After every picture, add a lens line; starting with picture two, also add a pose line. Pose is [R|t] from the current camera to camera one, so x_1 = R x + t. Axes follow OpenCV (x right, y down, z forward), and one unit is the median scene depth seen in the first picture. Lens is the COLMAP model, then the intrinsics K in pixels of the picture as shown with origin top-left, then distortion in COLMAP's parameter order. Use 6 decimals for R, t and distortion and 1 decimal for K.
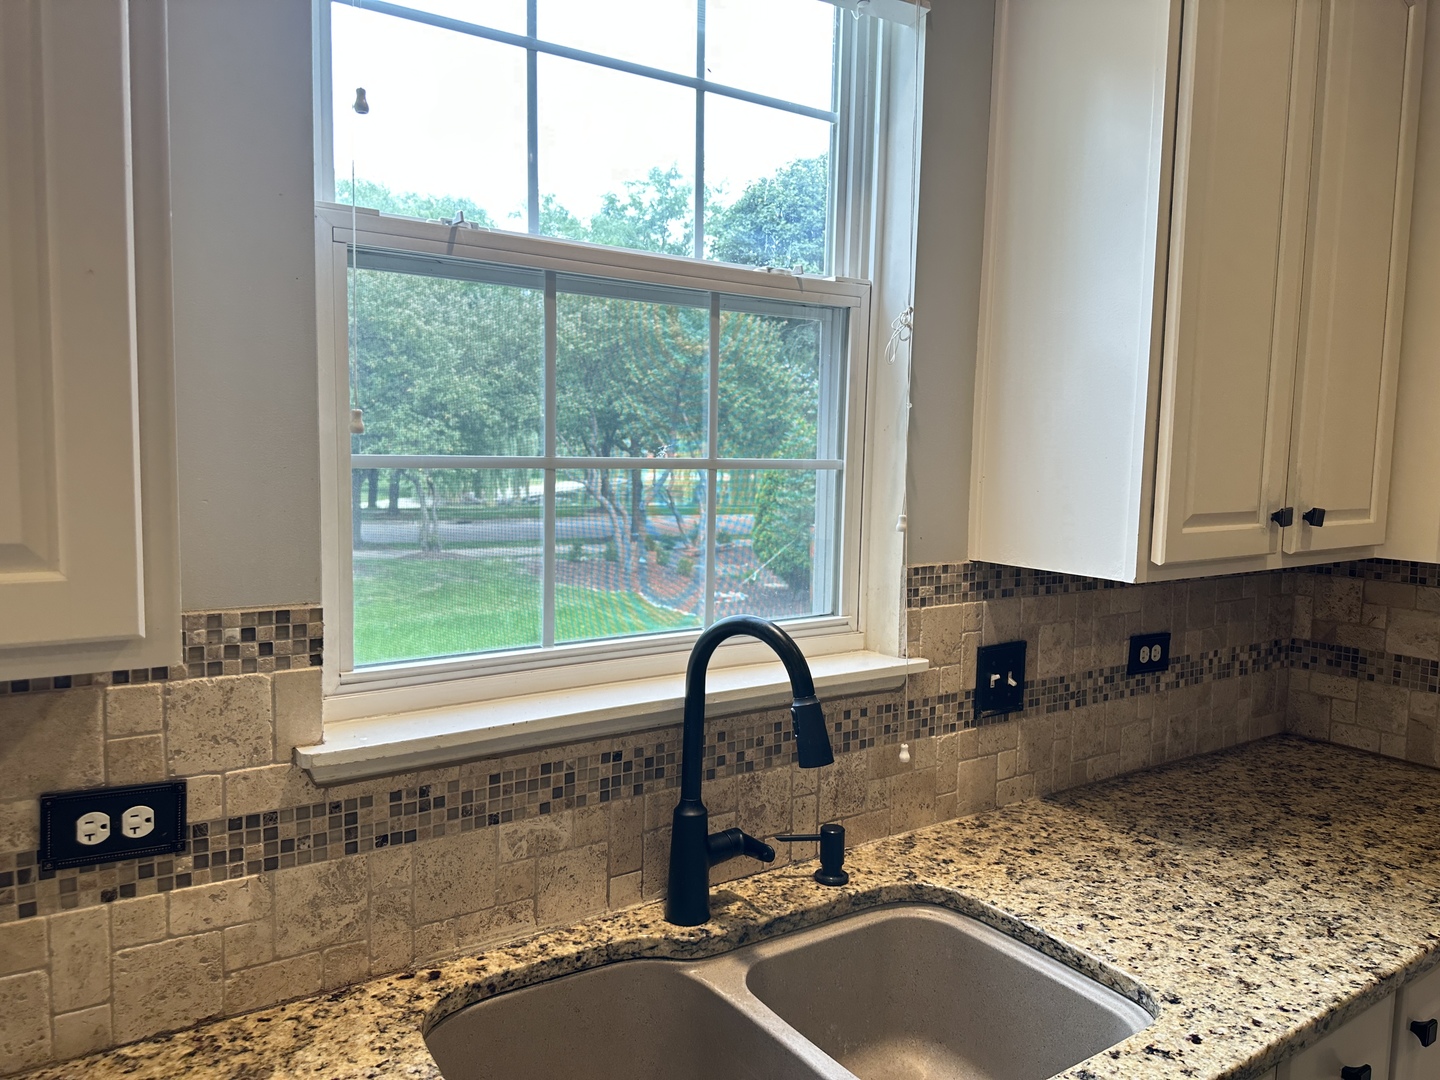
lens RADIAL K [[1022.6, 0, 720.0], [0, 1022.6, 528.5], [0, 0, 1]] dist [0.019591, -0.022377]
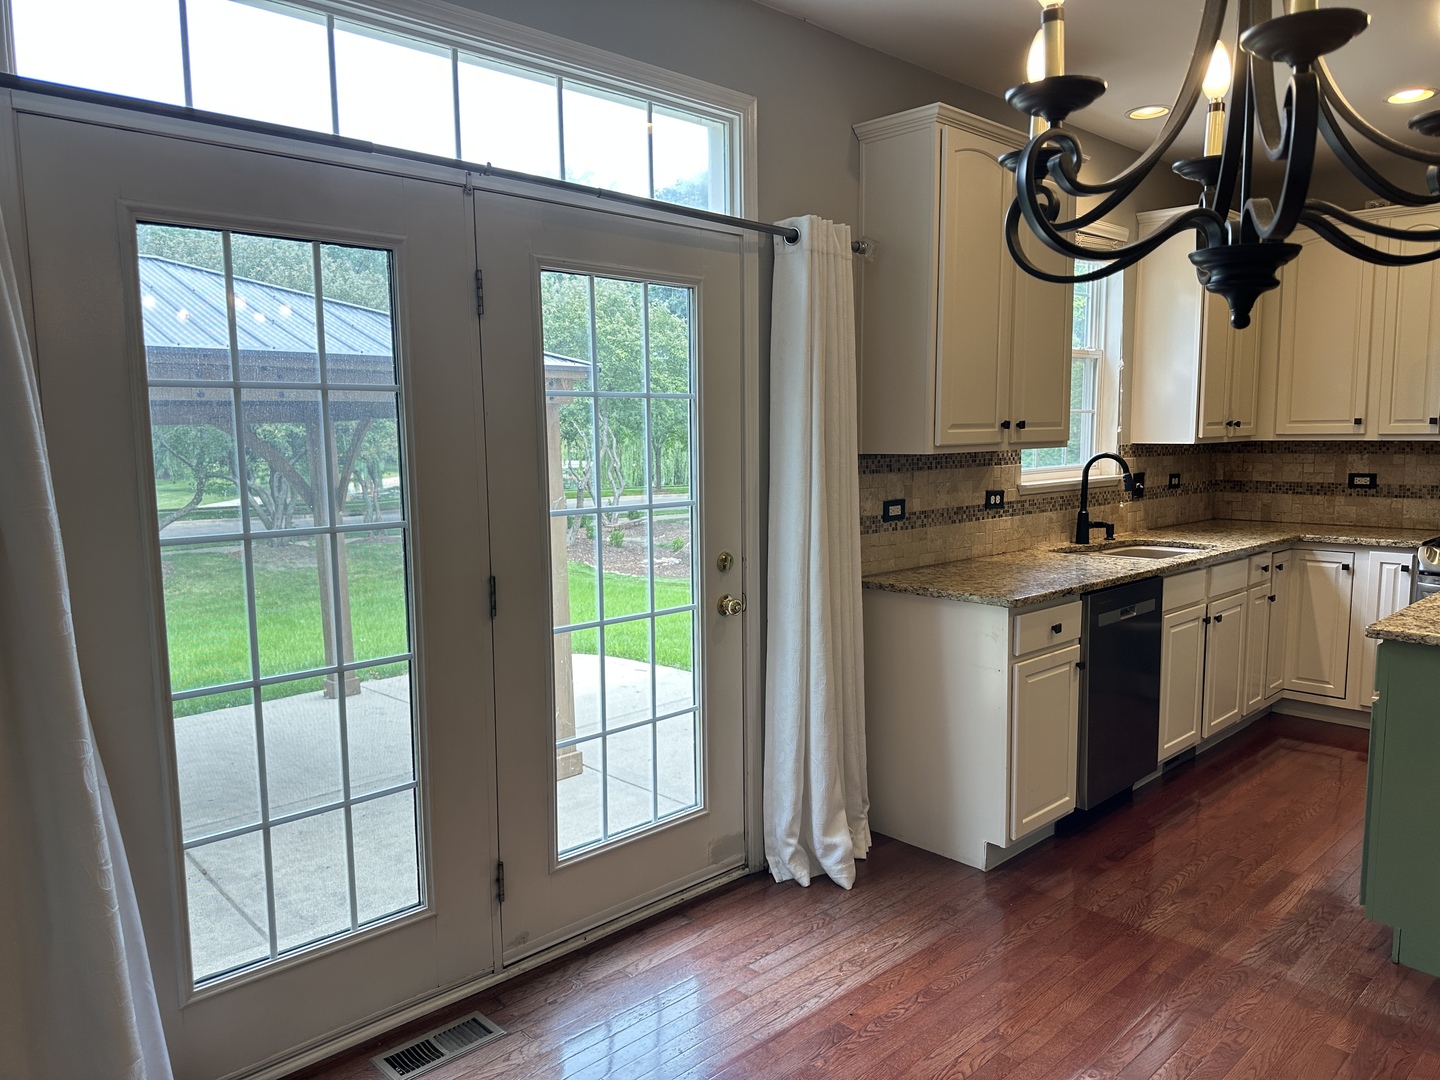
lens RADIAL K [[1022.6, 0, 715.4], [0, 1022.6, 545.3], [0, 0, 1]] dist [0.019591, -0.022377]
pose [[0.987919, -0.053292, 0.145522, -1.825184], [0.048918, 0.998242, 0.033478, 0.217599], [-0.147050, -0.025955, 0.988788, -2.322502]]
